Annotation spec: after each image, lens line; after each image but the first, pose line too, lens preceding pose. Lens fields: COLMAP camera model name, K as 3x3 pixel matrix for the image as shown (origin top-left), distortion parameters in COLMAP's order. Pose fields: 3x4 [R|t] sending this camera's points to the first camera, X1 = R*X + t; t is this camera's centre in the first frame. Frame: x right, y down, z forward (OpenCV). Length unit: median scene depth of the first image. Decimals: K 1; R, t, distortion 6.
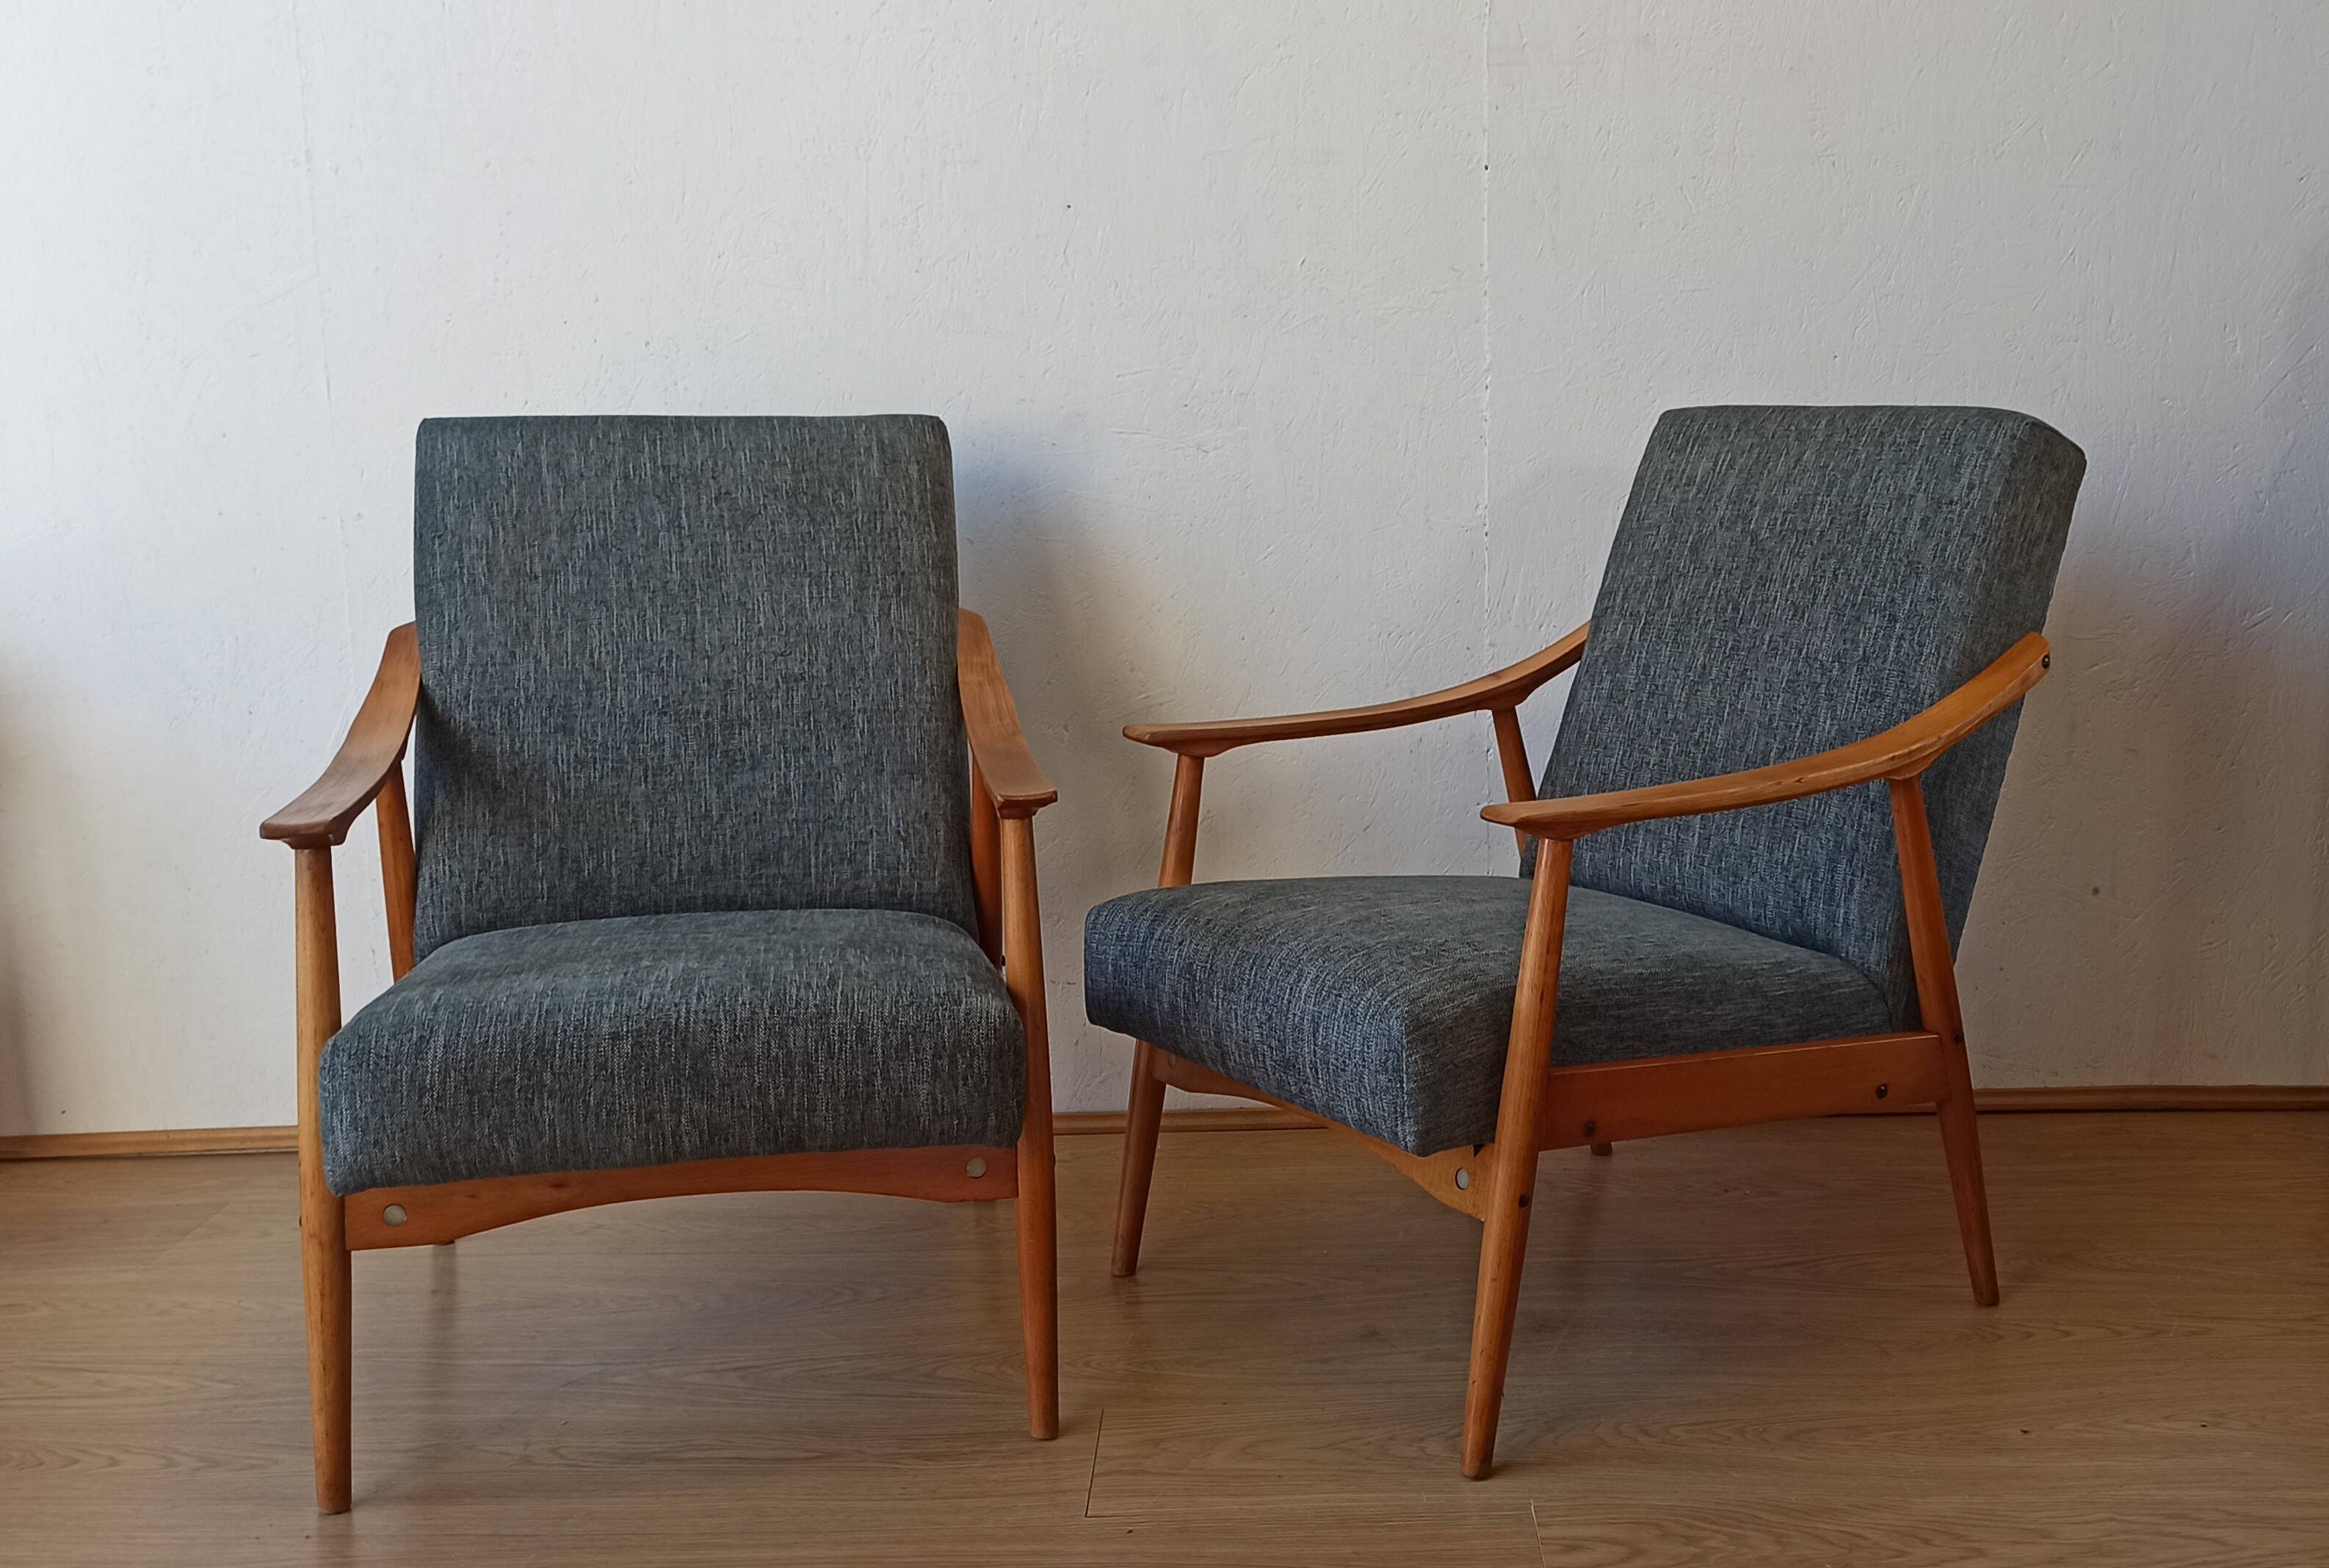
lens RADIAL K [[2445.2, 0, 1338.8], [0, 2445.2, 791.6], [0, 0, 1]] dist [0.055374, -0.023606]
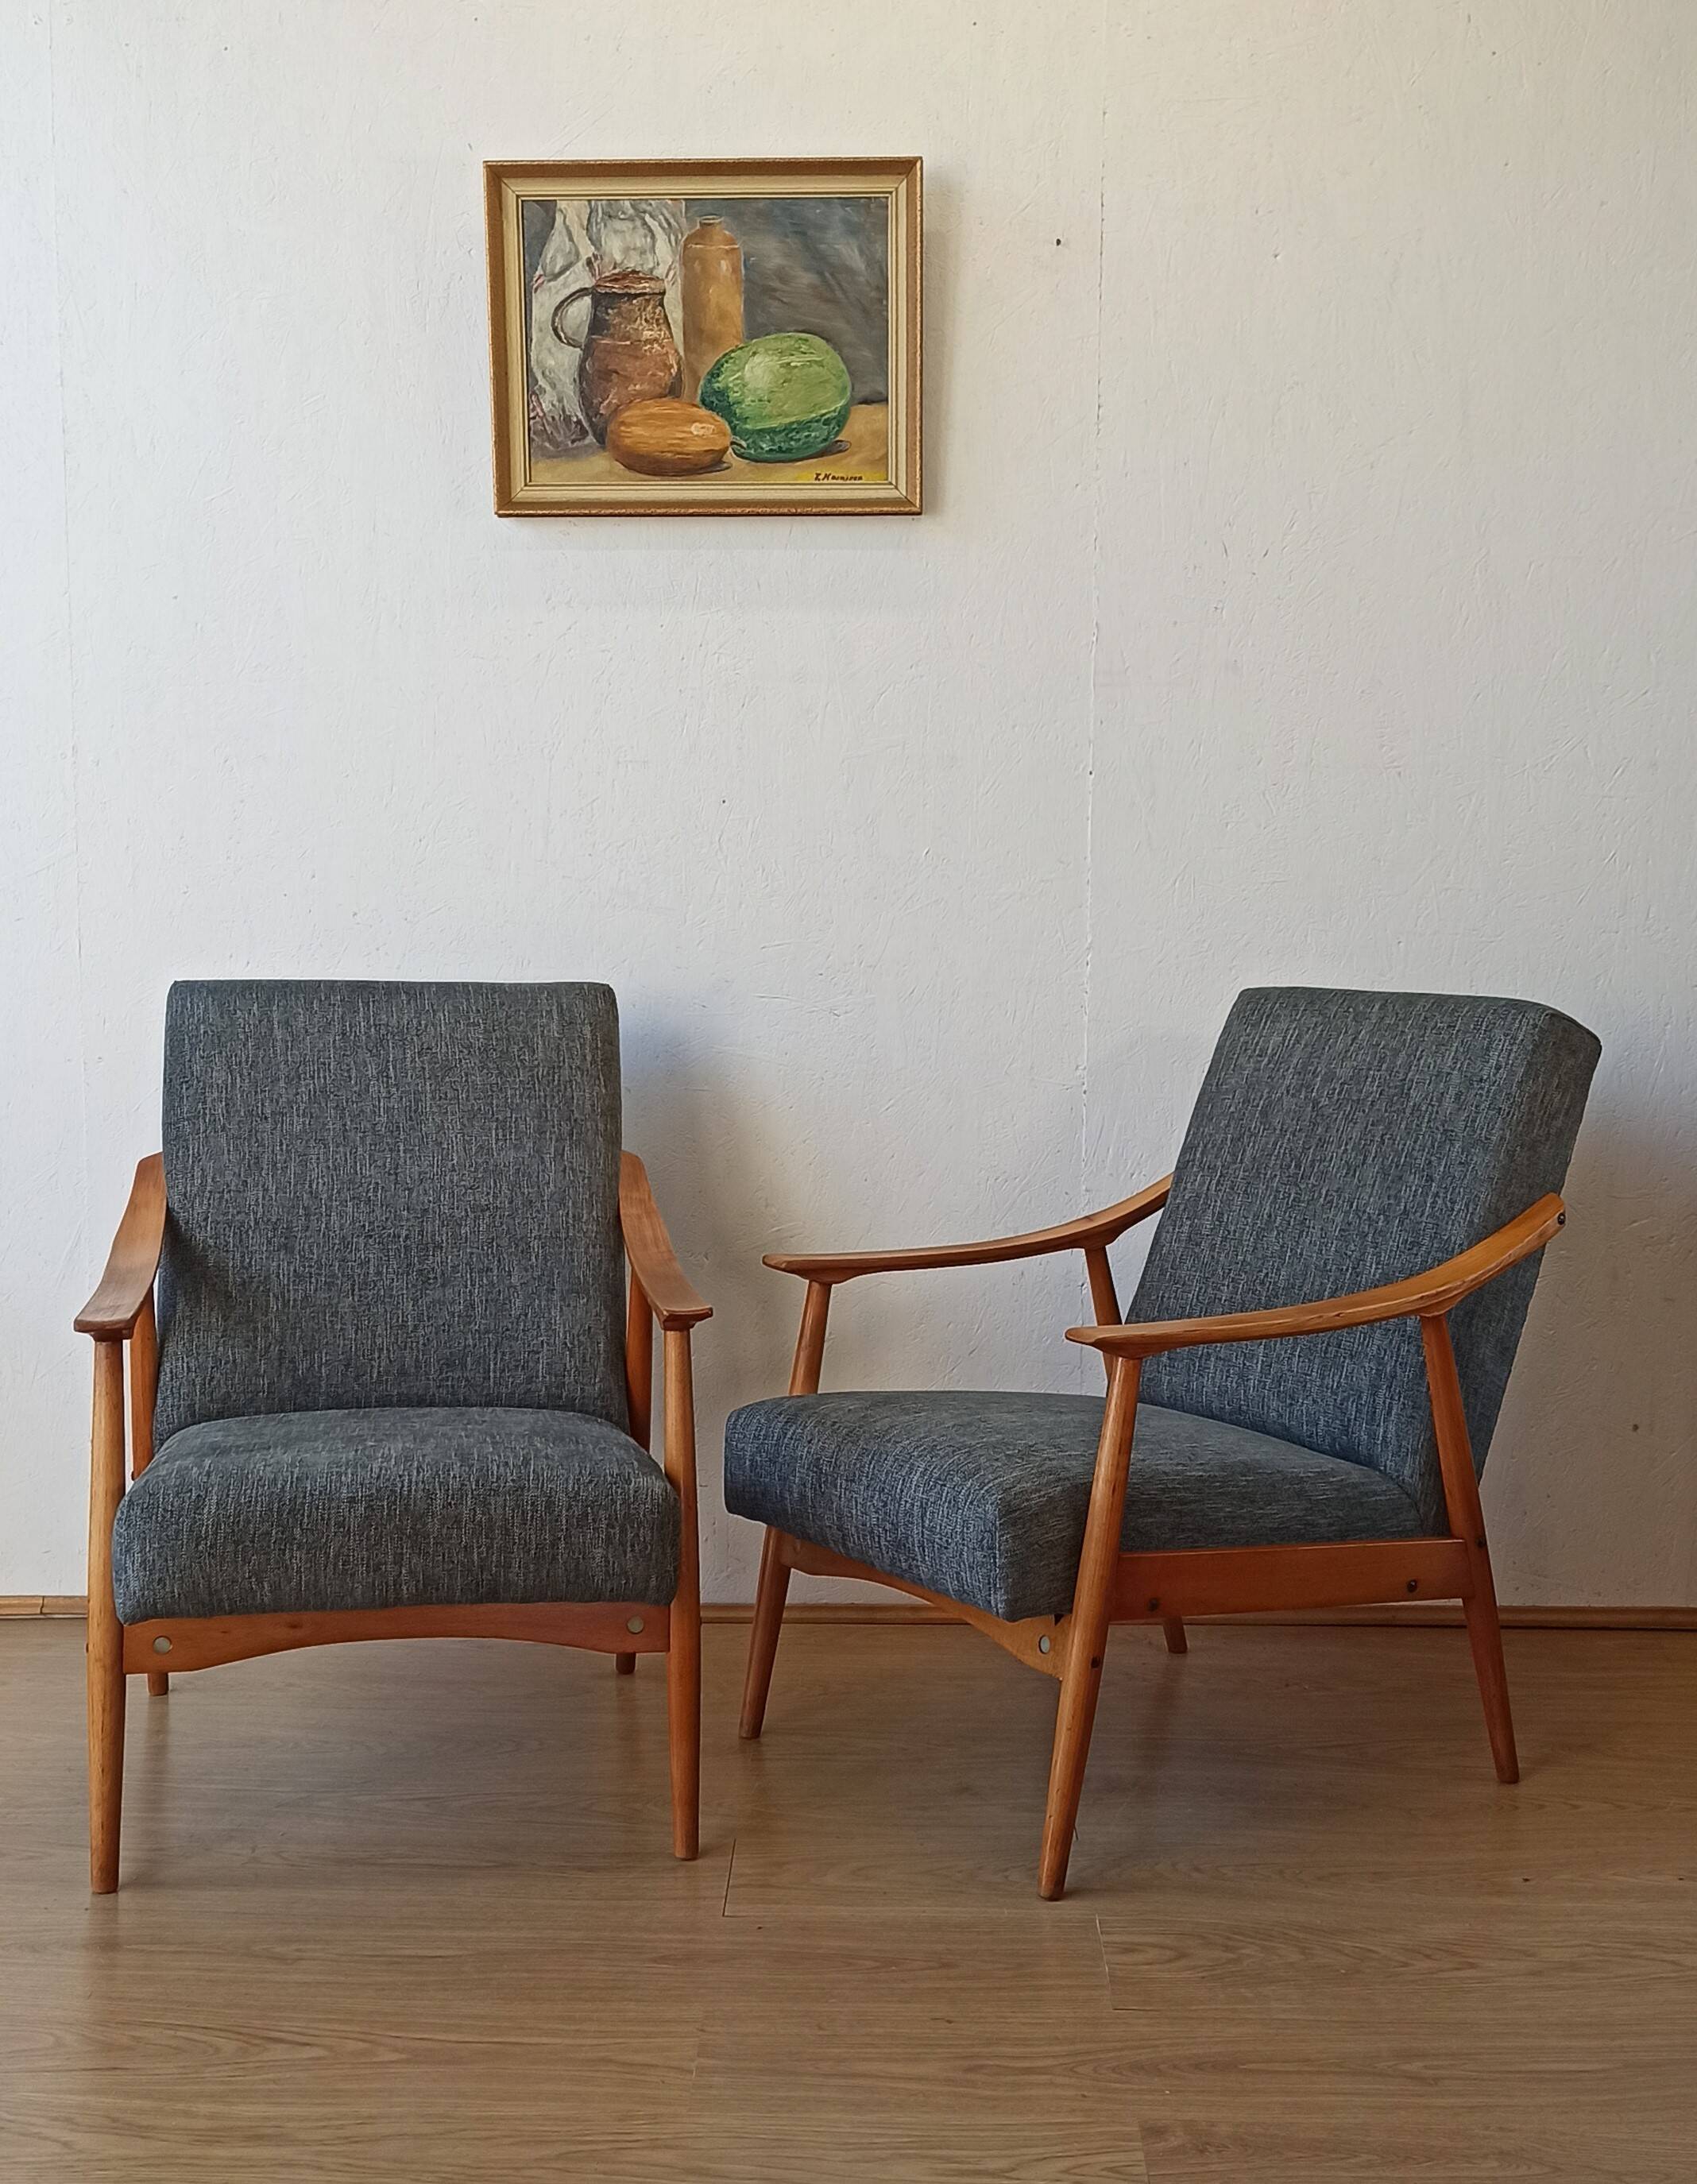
lens RADIAL K [[2652.1, 0, 852.2], [0, 2652.1, 1164.1], [0, 0, 1]] dist [0.048854, -0.019224]
pose [[0.998998, 0.021399, -0.039310, 0.002563], [-0.023833, 0.997758, -0.062537, 0.007853], [0.037883, 0.063412, 0.997268, -0.268361]]
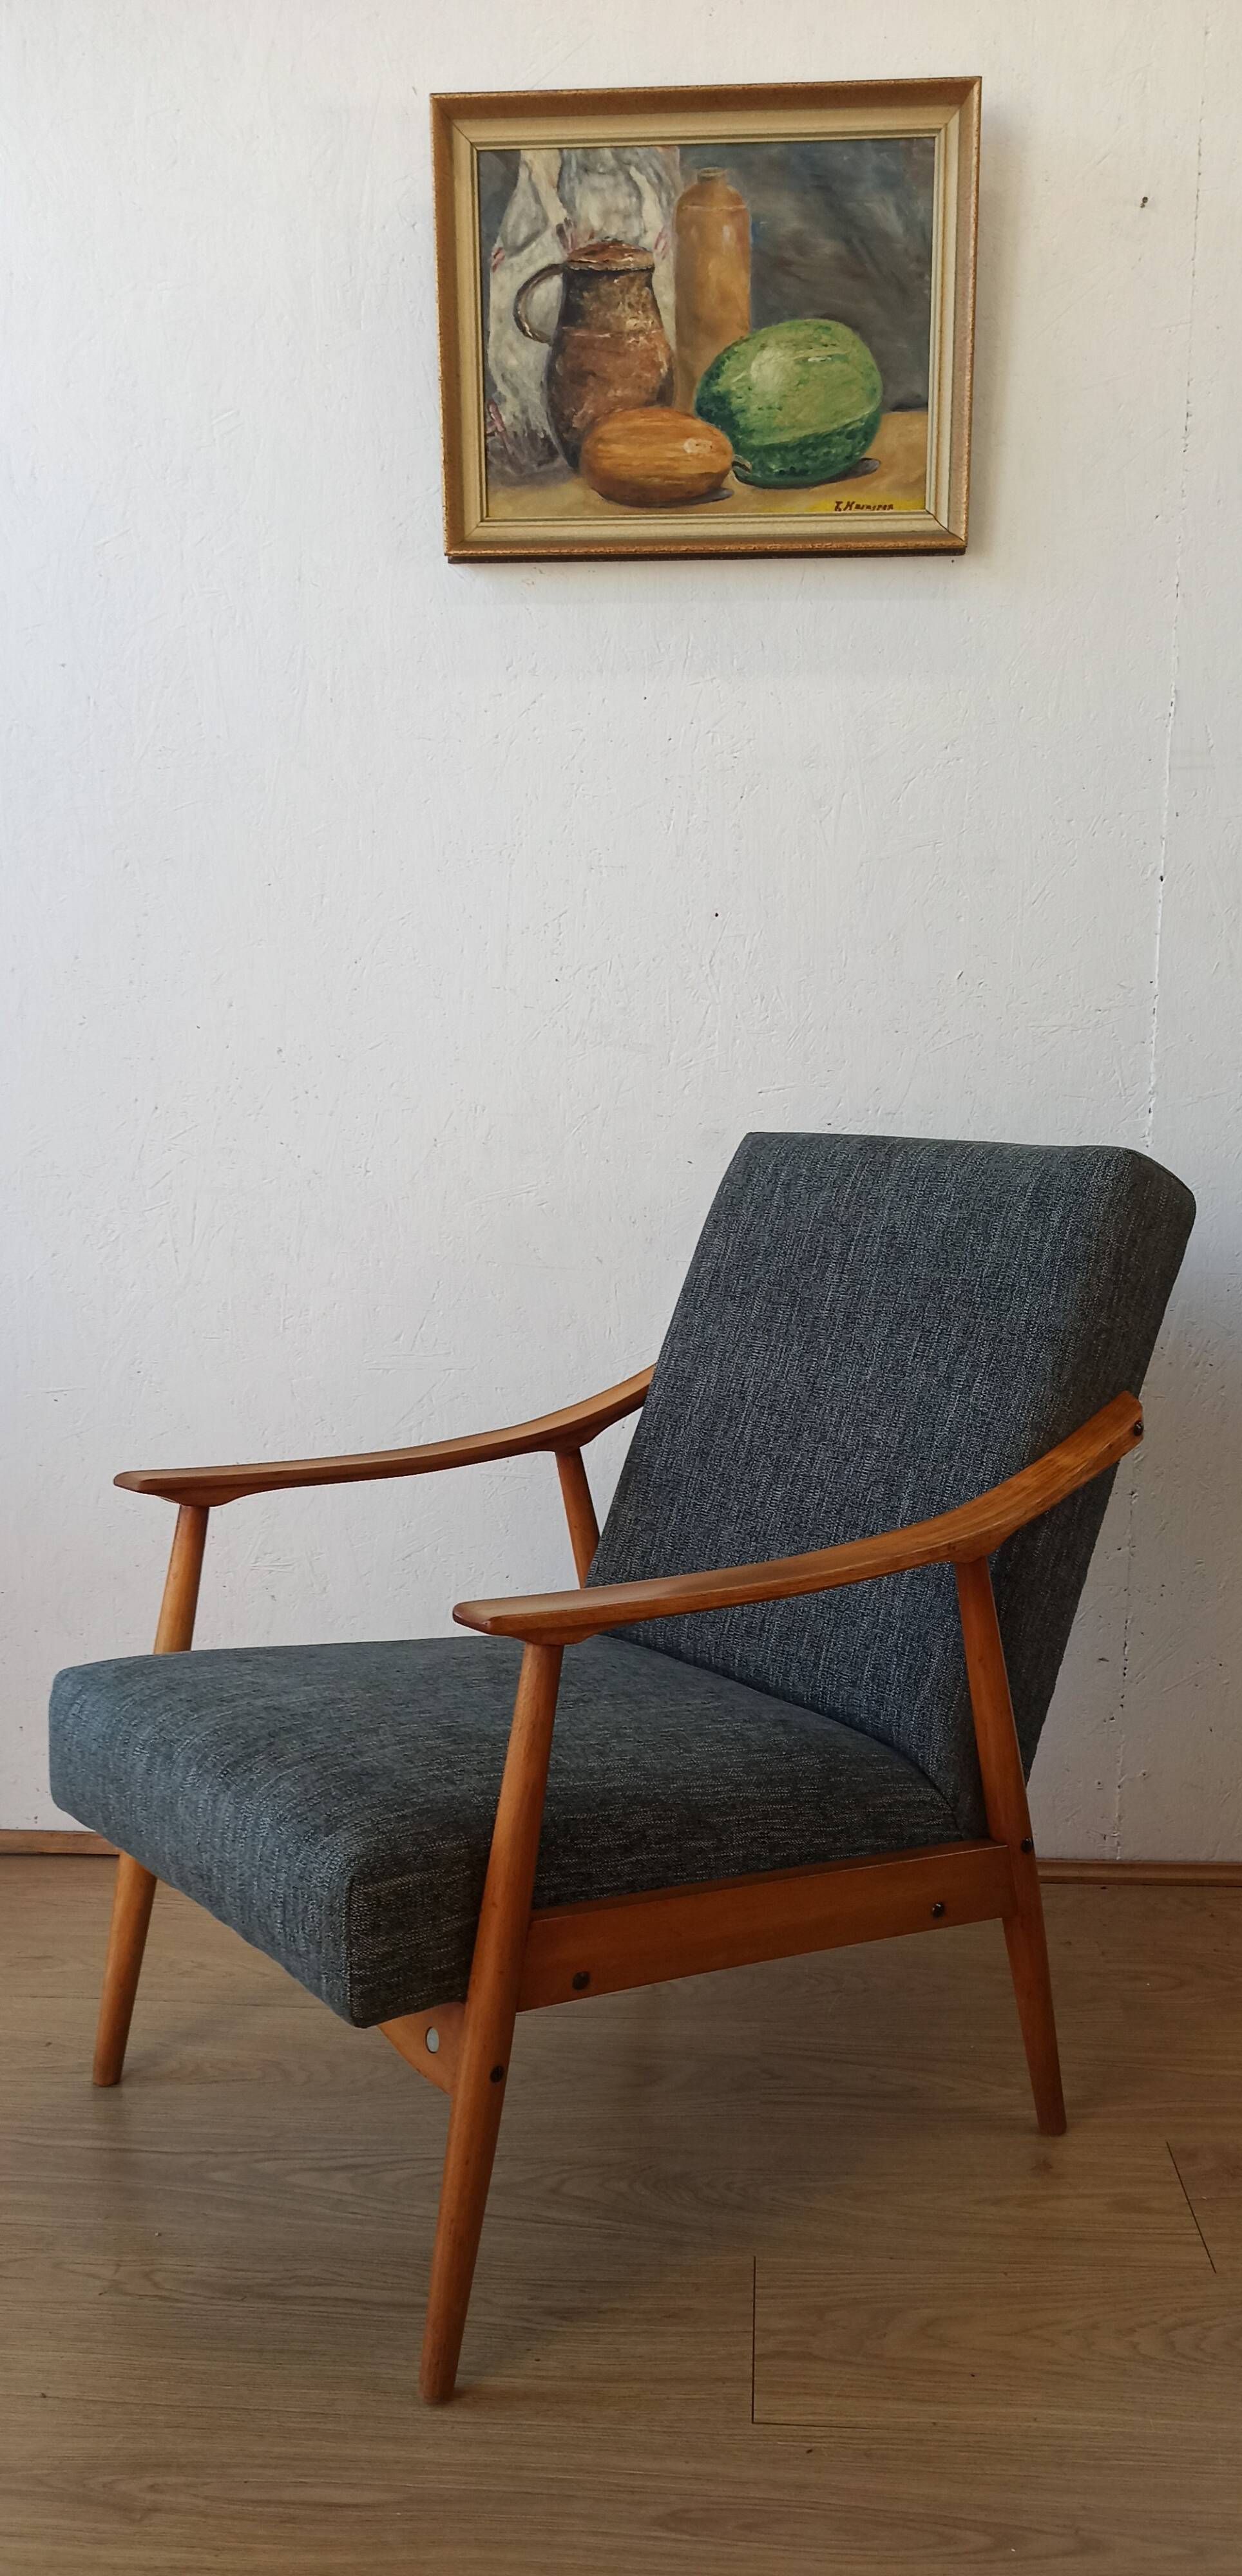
lens RADIAL K [[2063.9, 0, 660.9], [0, 2063.9, 1436.9], [0, 0, 1]] dist [0.058415, -0.061272]
pose [[0.996727, 0.032401, -0.074065, -0.078752], [-0.032855, 0.999448, -0.004926, -0.036163], [0.073864, 0.007343, 0.997241, 0.234224]]
